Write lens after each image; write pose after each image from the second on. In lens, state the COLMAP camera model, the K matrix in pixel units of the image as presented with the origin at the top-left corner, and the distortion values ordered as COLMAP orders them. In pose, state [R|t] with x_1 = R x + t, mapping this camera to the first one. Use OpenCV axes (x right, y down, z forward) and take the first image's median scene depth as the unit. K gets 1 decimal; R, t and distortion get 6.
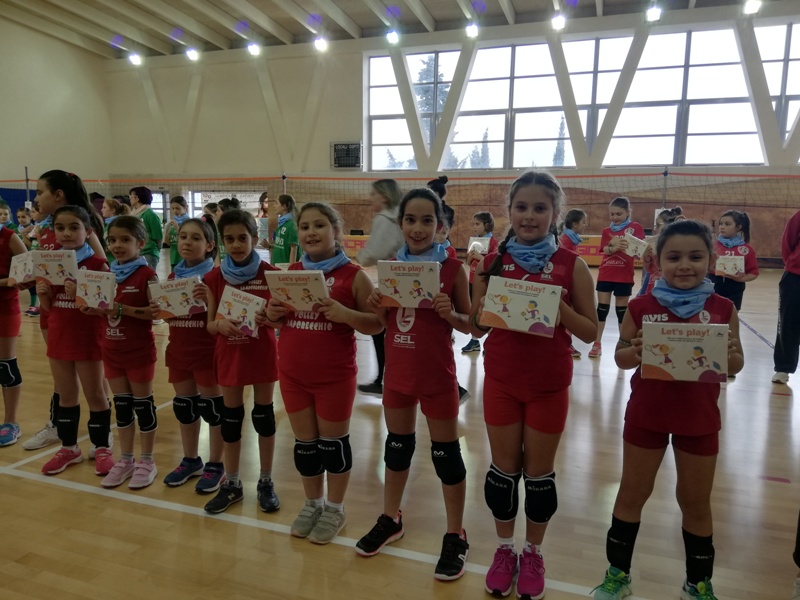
lens RADIAL K [[602.7, 0, 406.6], [0, 602.7, 292.1], [0, 0, 1]] dist [0.024558, -0.029606]
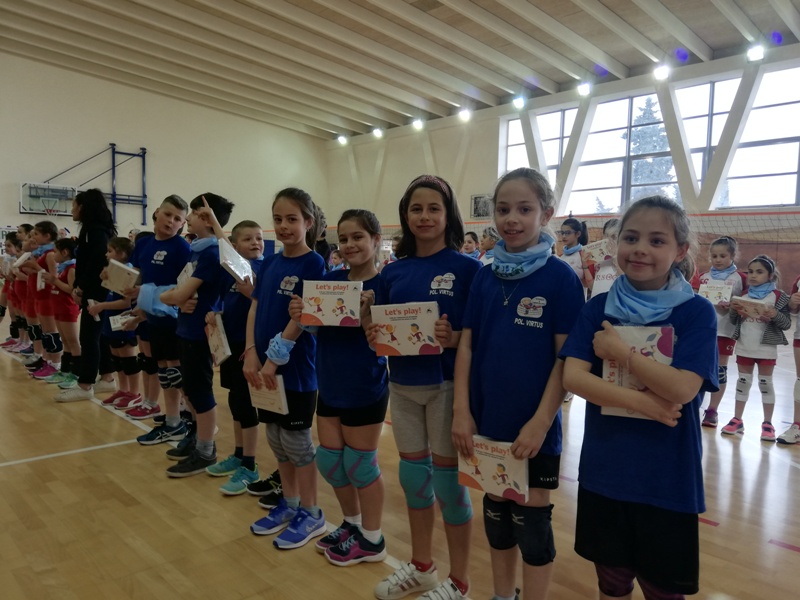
lens RADIAL K [[602.7, 0, 401.1], [0, 602.7, 302.6], [0, 0, 1]] dist [0.024558, -0.029606]
pose [[0.894621, 0.028317, -0.445928, 0.318174], [-0.052613, 0.997723, -0.042194, 0.014434], [0.443718, 0.061209, 0.894074, -0.102025]]
